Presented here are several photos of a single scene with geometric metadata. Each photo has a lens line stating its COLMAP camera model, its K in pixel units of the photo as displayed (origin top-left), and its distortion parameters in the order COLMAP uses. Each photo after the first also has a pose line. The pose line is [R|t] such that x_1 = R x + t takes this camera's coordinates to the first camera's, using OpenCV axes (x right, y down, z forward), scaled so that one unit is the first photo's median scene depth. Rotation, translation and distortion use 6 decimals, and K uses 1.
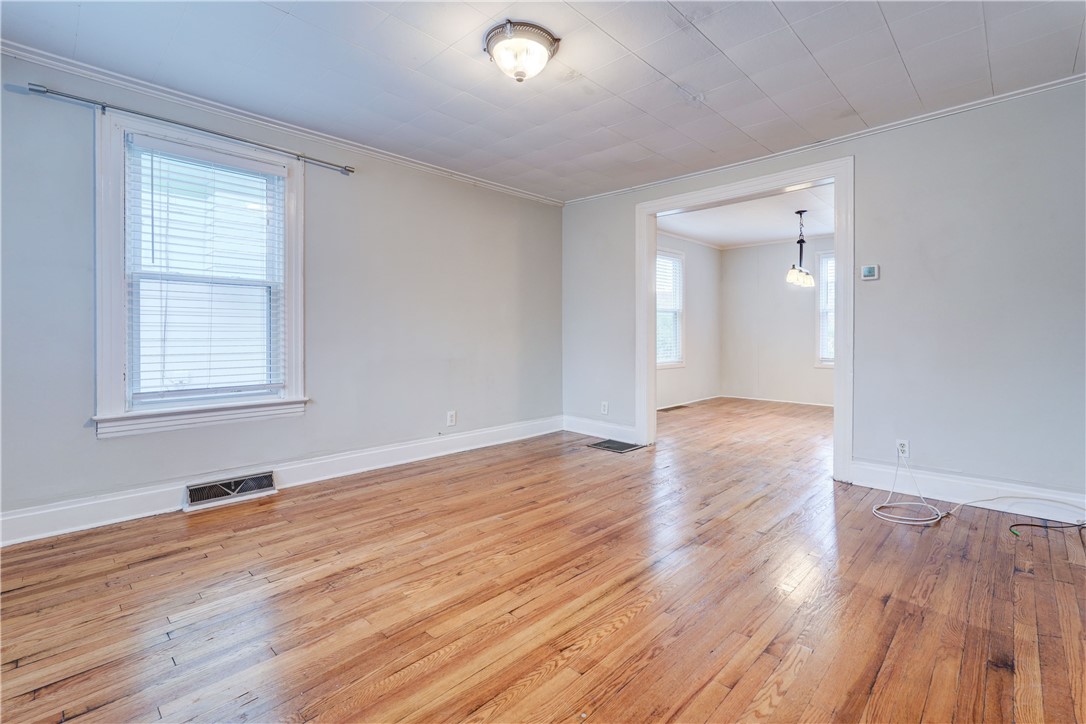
lens RADIAL K [[506.8, 0, 545.0], [0, 506.8, 340.2], [0, 0, 1]] dist [0.000467, 0.000918]
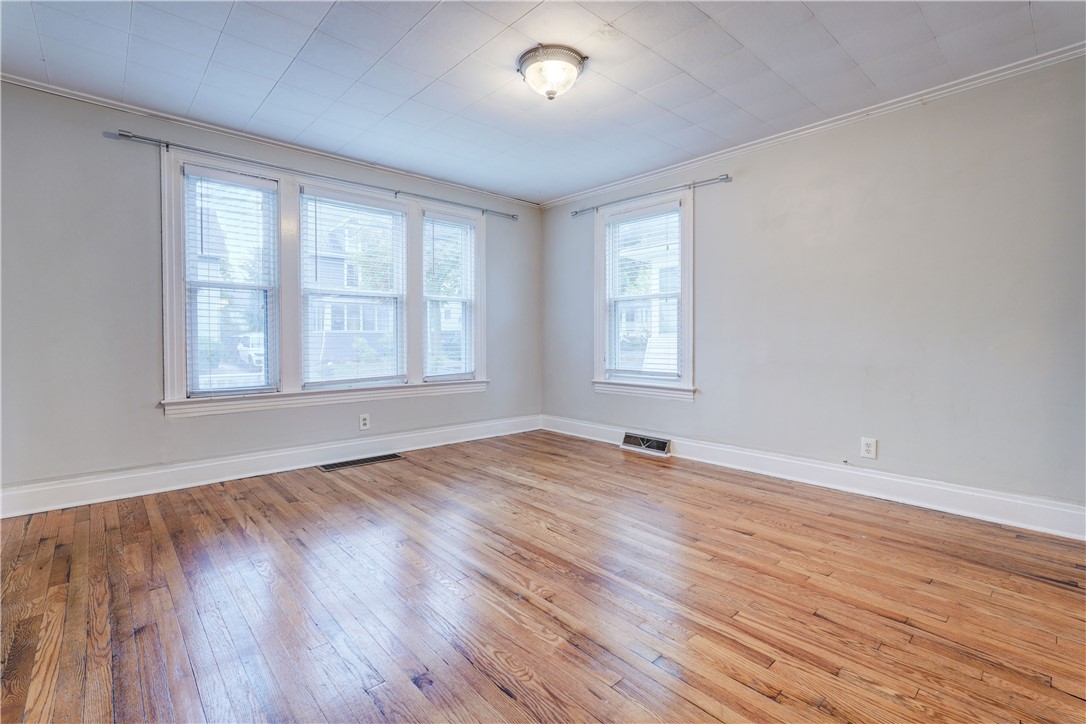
lens RADIAL K [[491.1, 0, 543.1], [0, 491.1, 353.1], [0, 0, 1]] dist [-0.002727, 0.003951]
pose [[-0.077265, 0.032476, -0.996482, 0.921226], [-0.005745, 0.999438, 0.033017, -0.004980], [0.996994, 0.008275, -0.077035, 0.973898]]
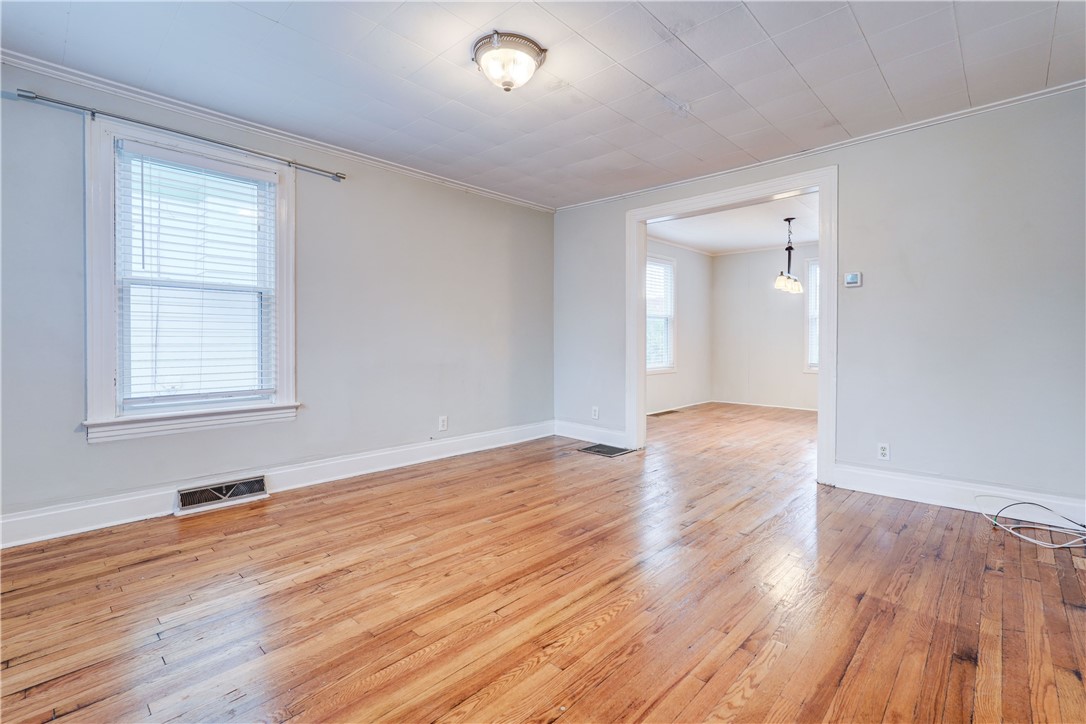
lens RADIAL K [[506.2, 0, 546.8], [0, 506.2, 347.6], [0, 0, 1]] dist [0.000492, 0.001009]
pose [[0.999927, 0.000482, 0.012082, 0.015946], [-0.000527, 0.999993, 0.003688, -0.000058], [-0.012080, -0.003694, 0.999920, -0.015900]]
